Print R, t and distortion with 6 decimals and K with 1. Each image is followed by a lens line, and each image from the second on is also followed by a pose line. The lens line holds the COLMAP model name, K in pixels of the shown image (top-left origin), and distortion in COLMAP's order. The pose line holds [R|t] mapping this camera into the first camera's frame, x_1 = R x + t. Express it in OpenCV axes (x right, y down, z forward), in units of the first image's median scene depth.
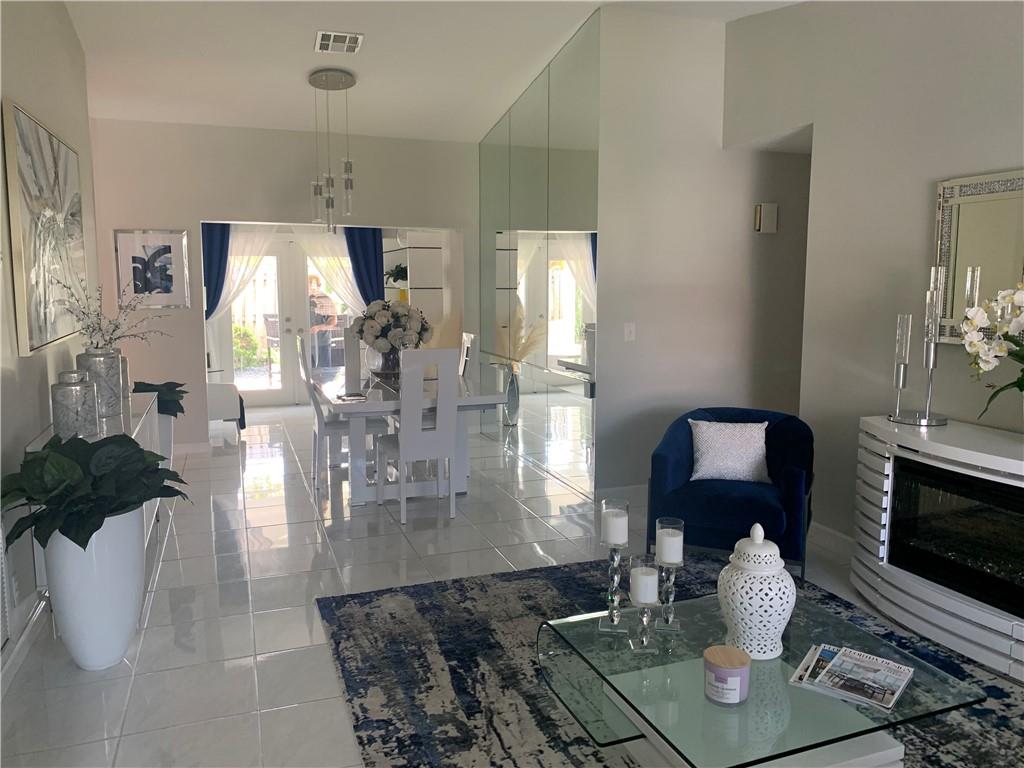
lens RADIAL K [[765.0, 0, 512.0], [0, 765.0, 384.0], [0, 0, 1]] dist [0.158249, -0.413596]
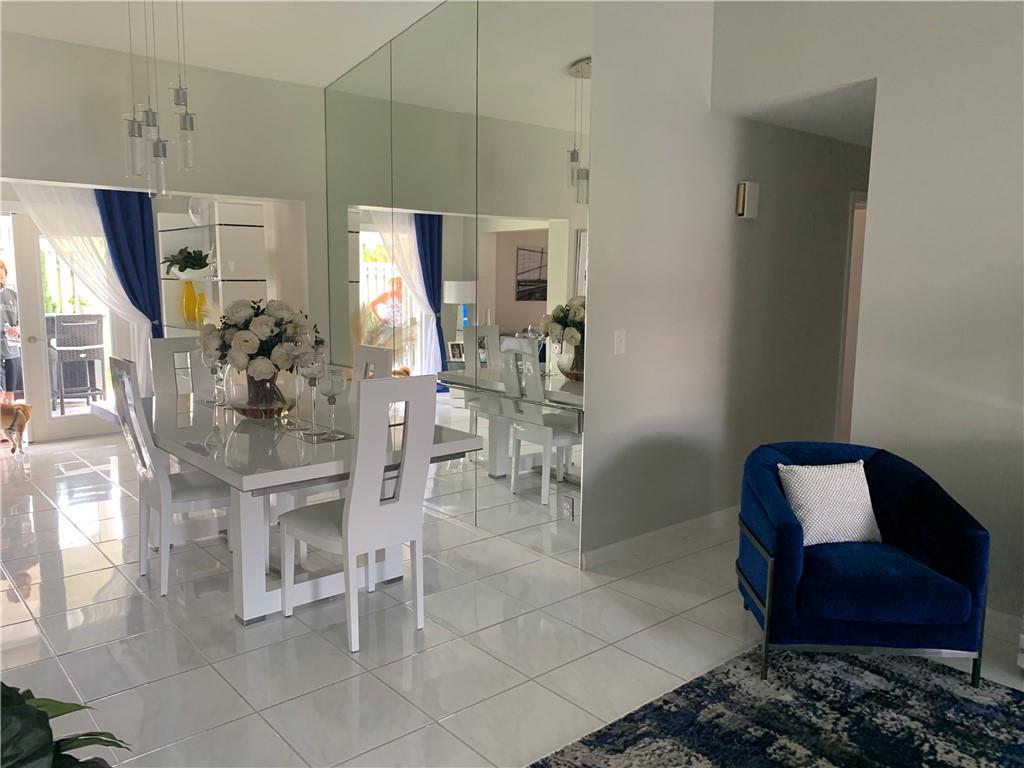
lens RADIAL K [[787.7, 0, 499.4], [0, 787.7, 386.2], [0, 0, 1]] dist [0.055174, -0.094297]
pose [[0.938273, -0.040215, 0.343550, -0.211956], [0.036904, 0.999188, 0.016172, -0.038997], [-0.343922, -0.002495, 0.938995, 0.294443]]
